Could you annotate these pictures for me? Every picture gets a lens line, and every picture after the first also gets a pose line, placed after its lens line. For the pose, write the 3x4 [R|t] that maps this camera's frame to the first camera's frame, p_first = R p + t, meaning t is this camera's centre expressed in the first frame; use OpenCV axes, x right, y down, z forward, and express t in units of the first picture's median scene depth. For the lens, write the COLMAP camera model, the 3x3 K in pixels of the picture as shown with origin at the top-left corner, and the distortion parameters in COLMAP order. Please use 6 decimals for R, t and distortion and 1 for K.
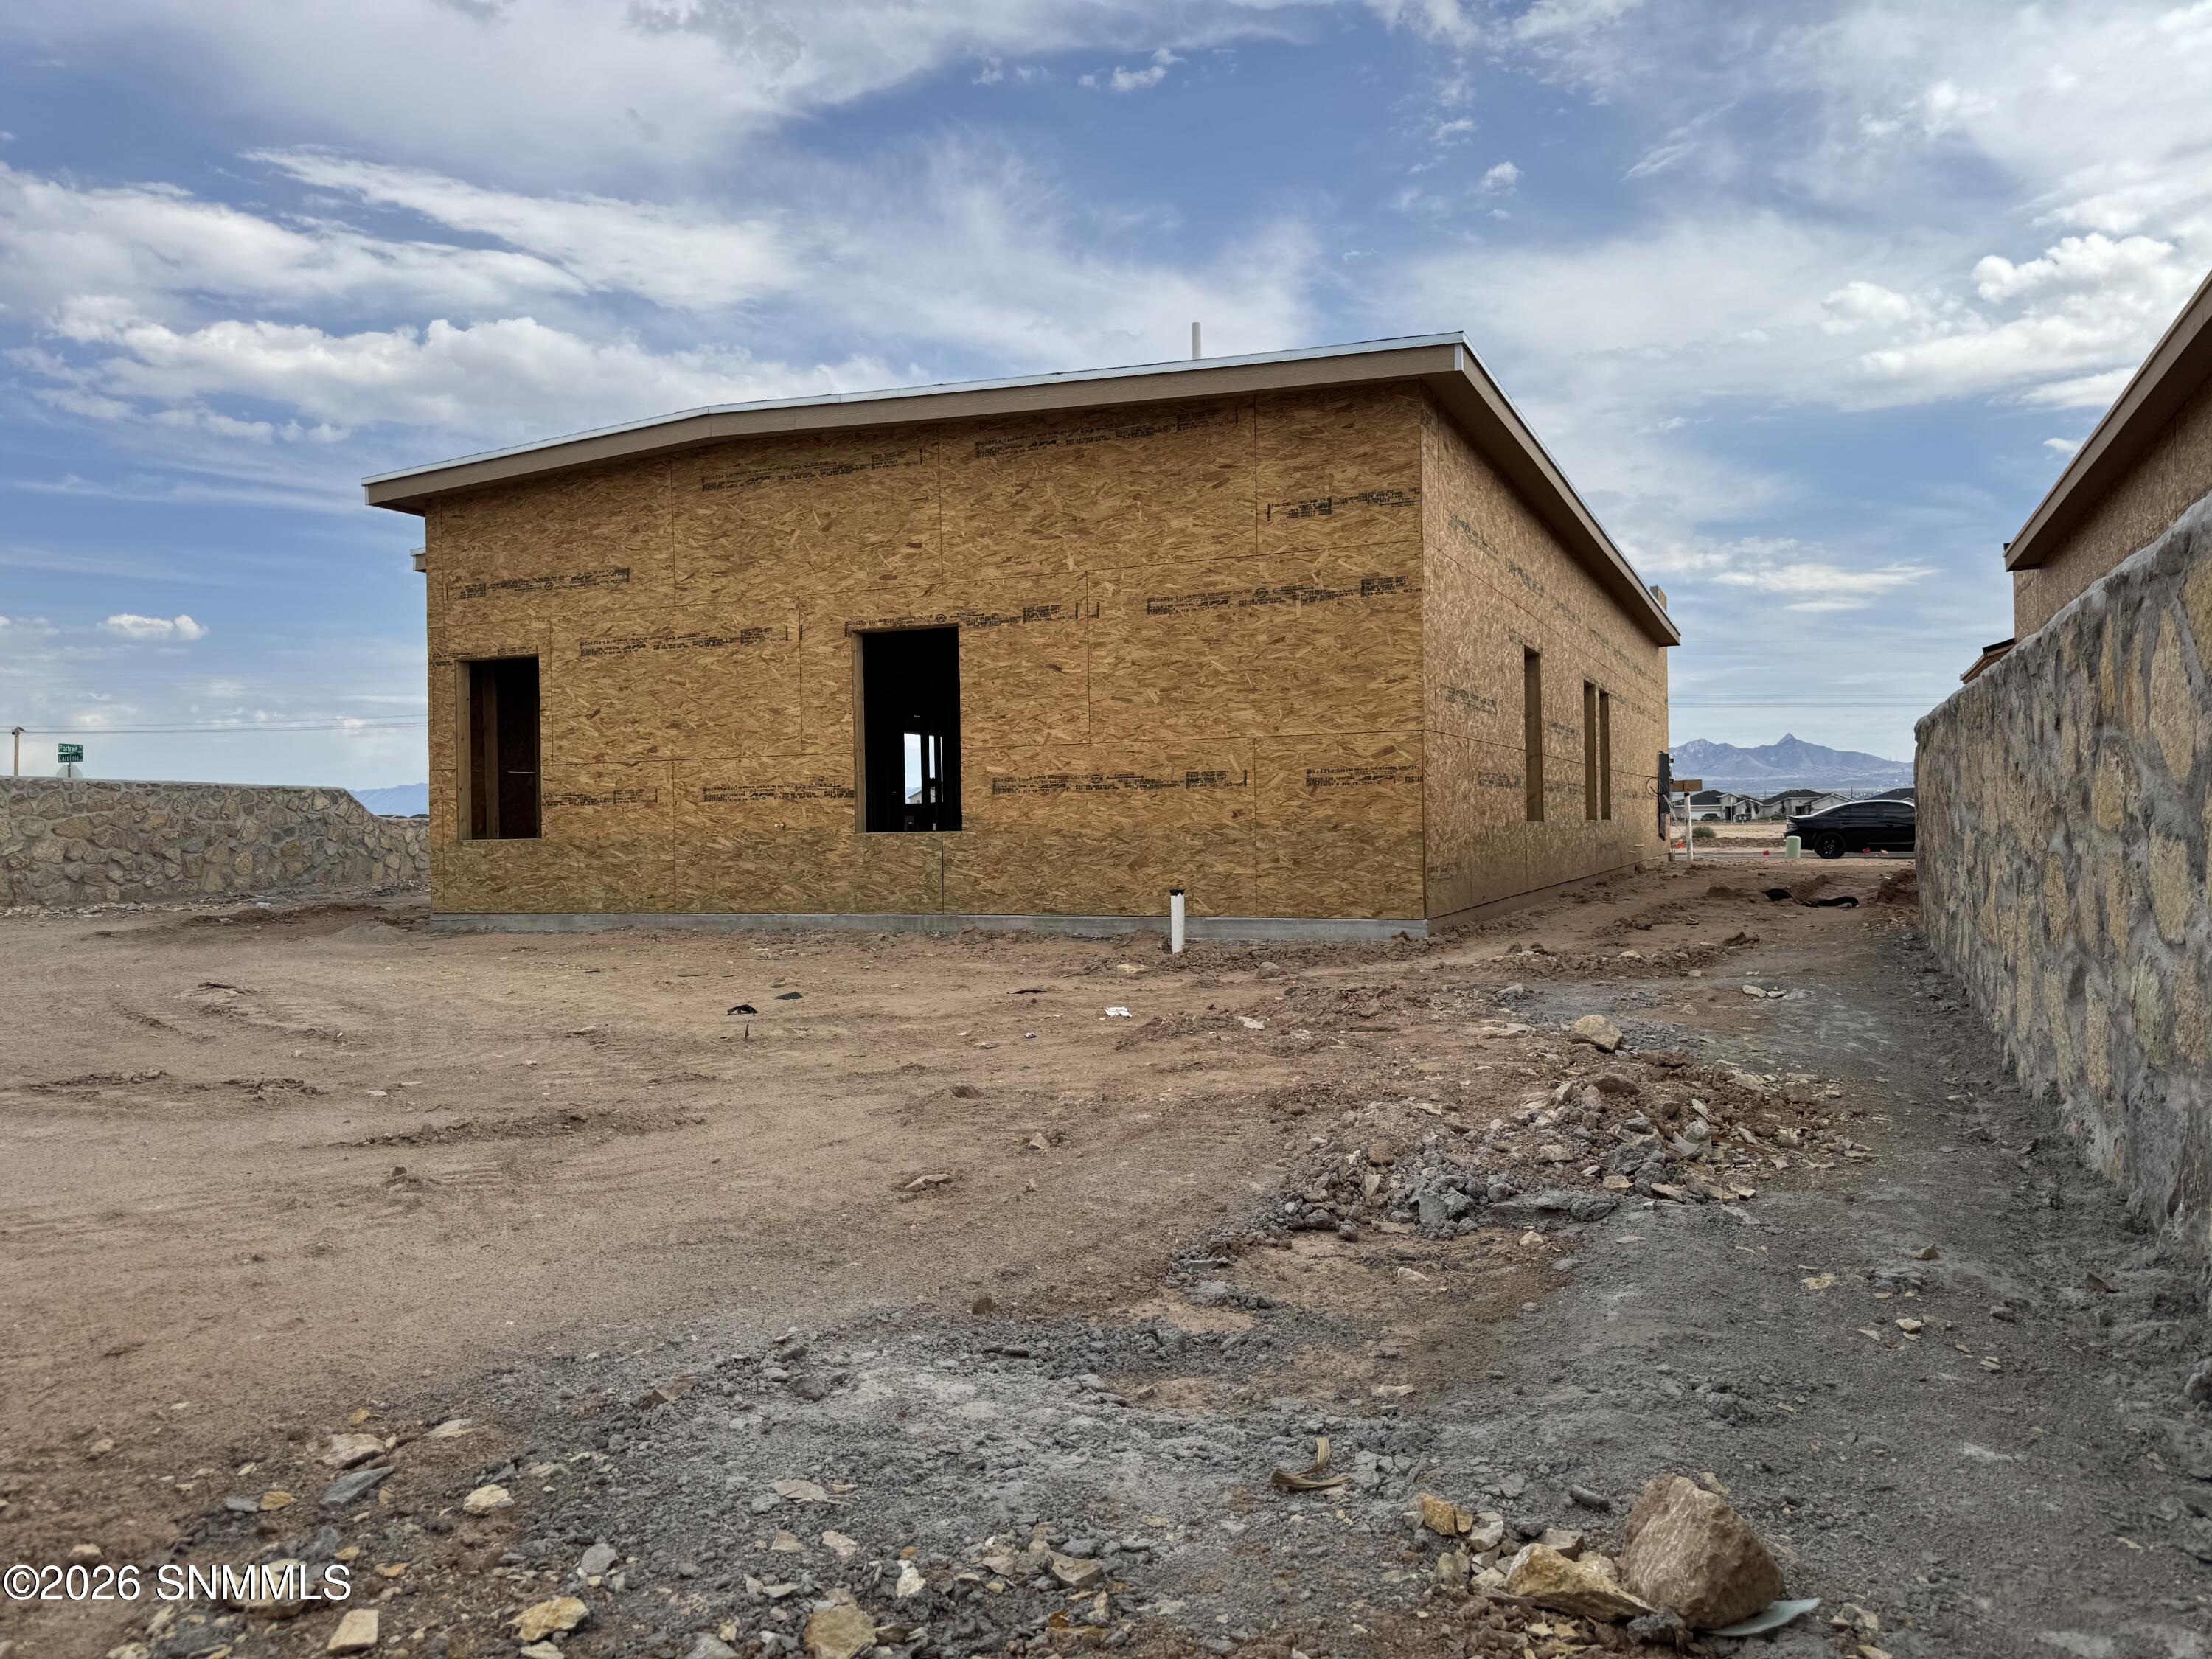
lens RADIAL K [[1548.1, 0, 1106.0], [0, 1548.1, 829.5], [0, 0, 1]] dist [0.125528, -0.212320]
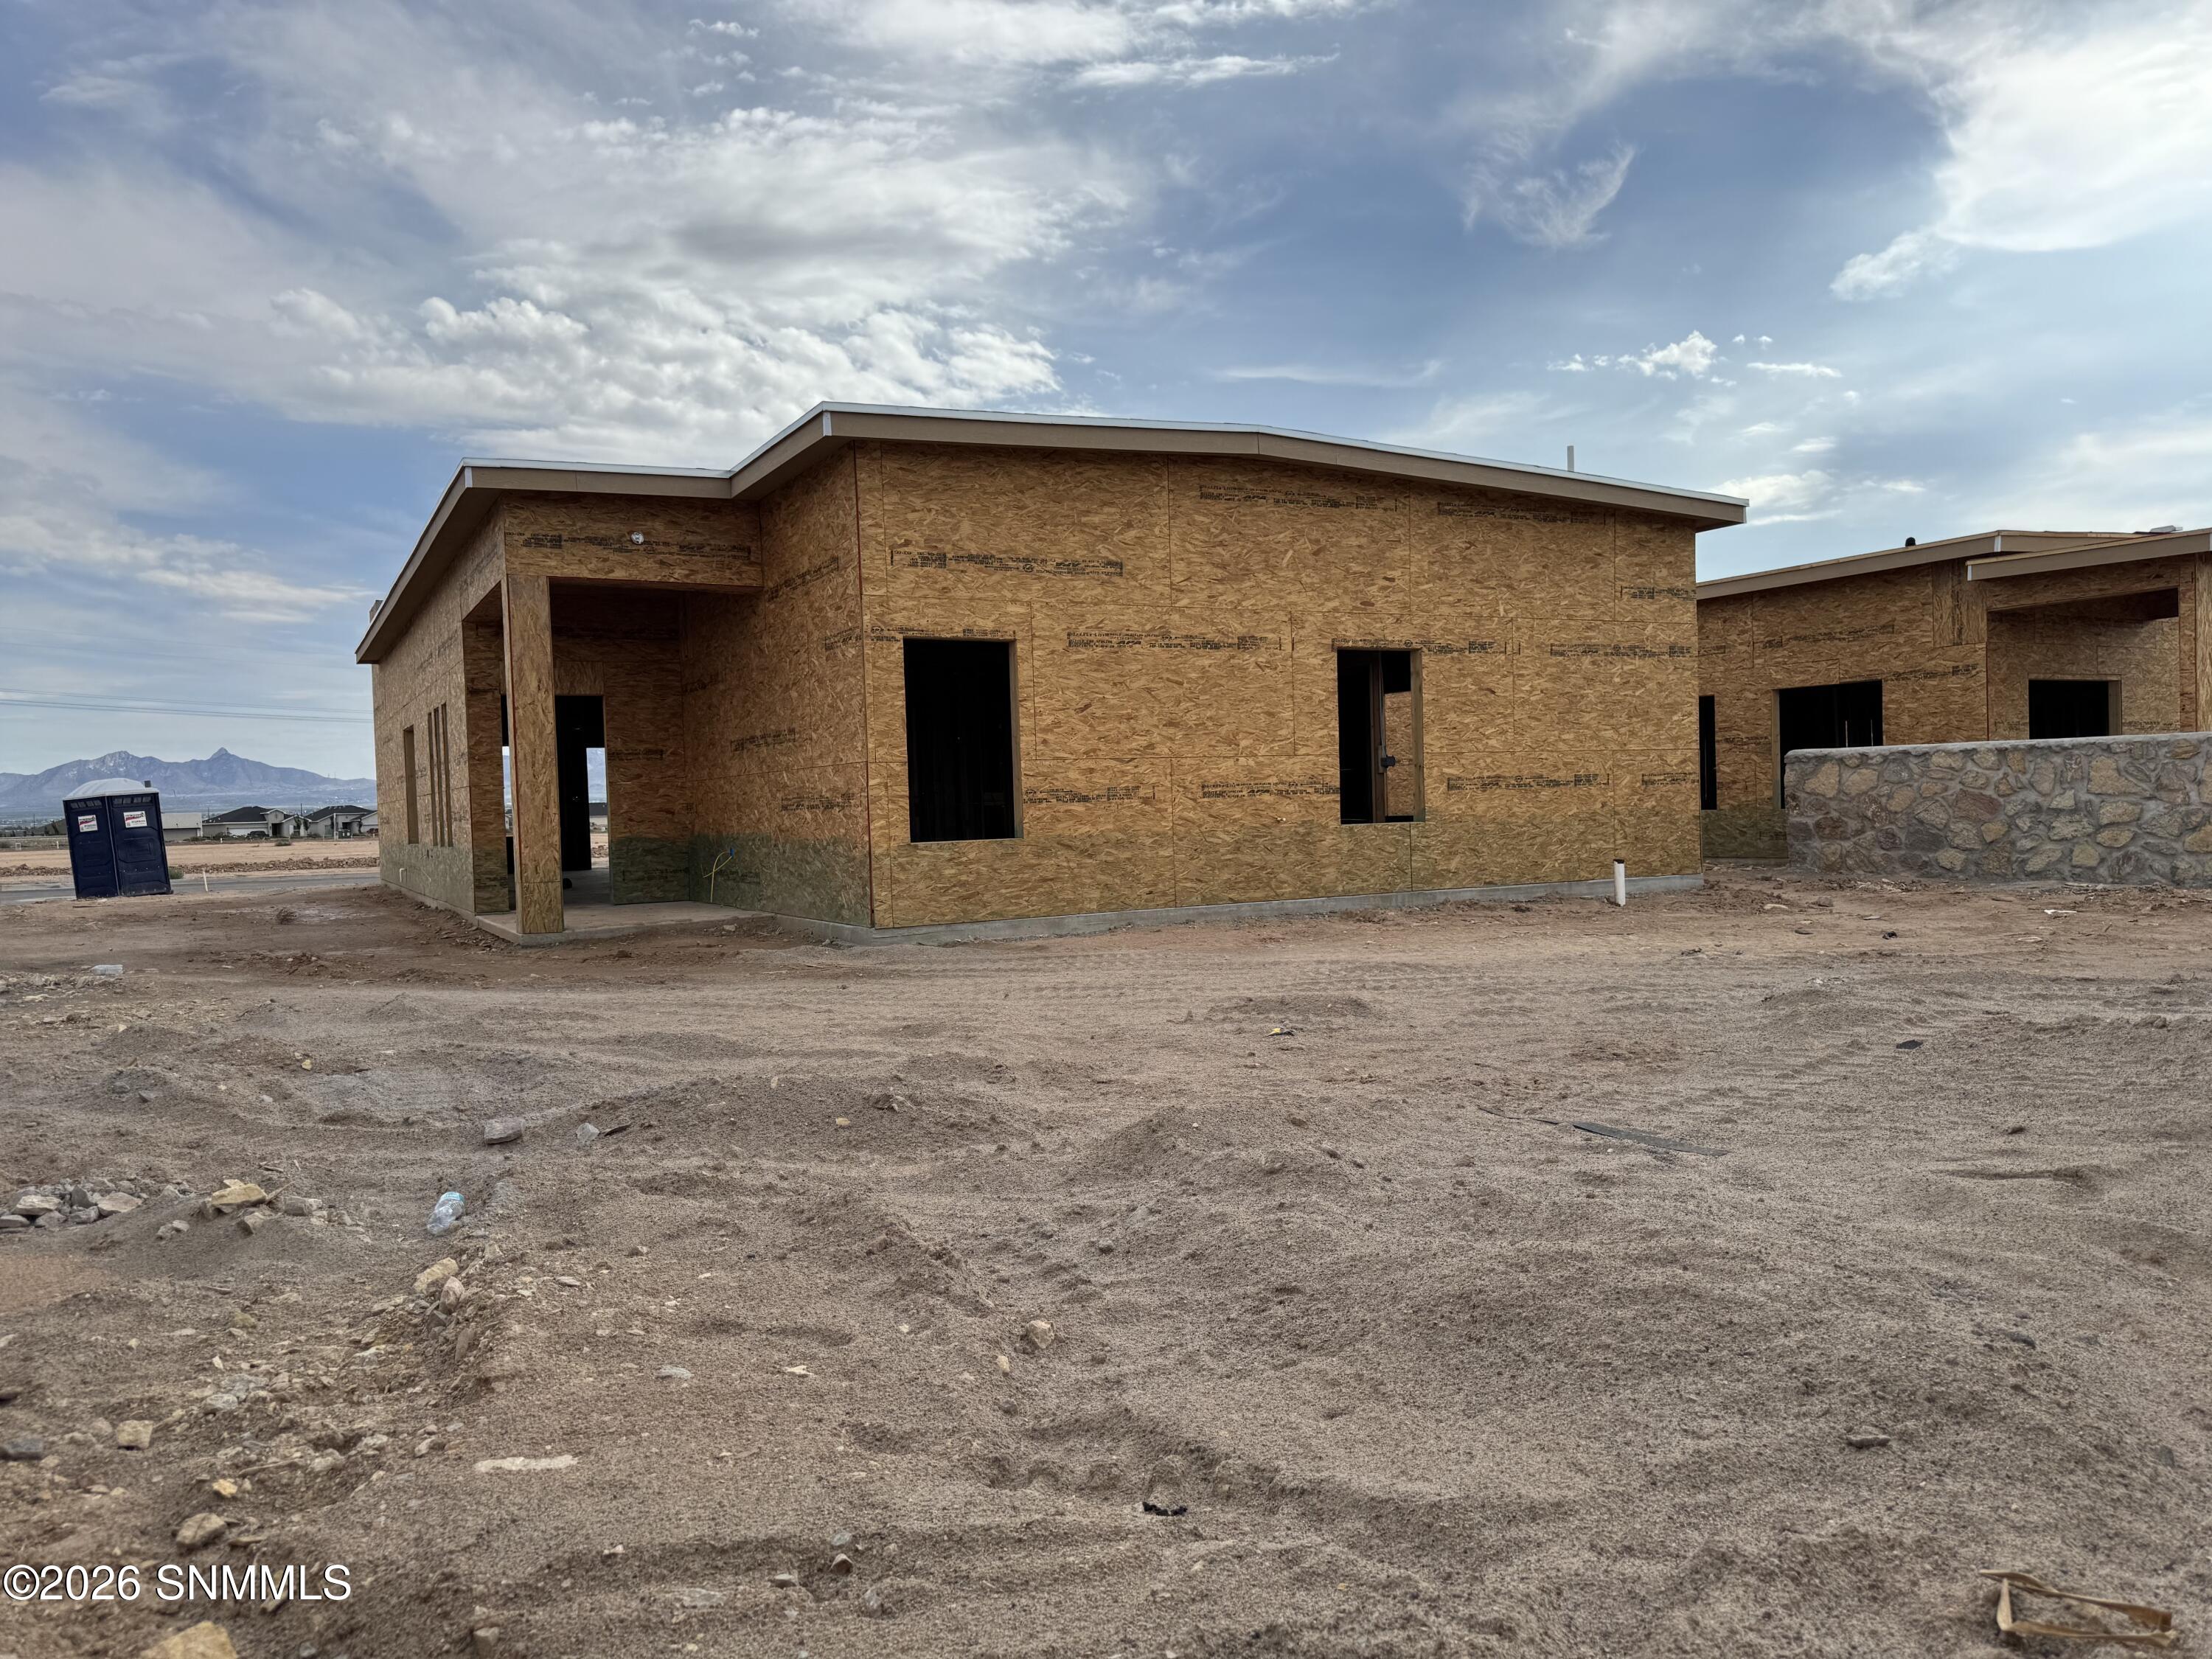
lens RADIAL K [[1566.8, 0, 1069.6], [0, 1566.8, 839.6], [0, 0, 1]] dist [0.206171, -0.390022]
pose [[0.610374, -0.017700, 0.791916, -1.150911], [0.021811, 0.999747, 0.005534, 0.002103], [-0.791813, 0.013895, 0.610605, 0.434480]]
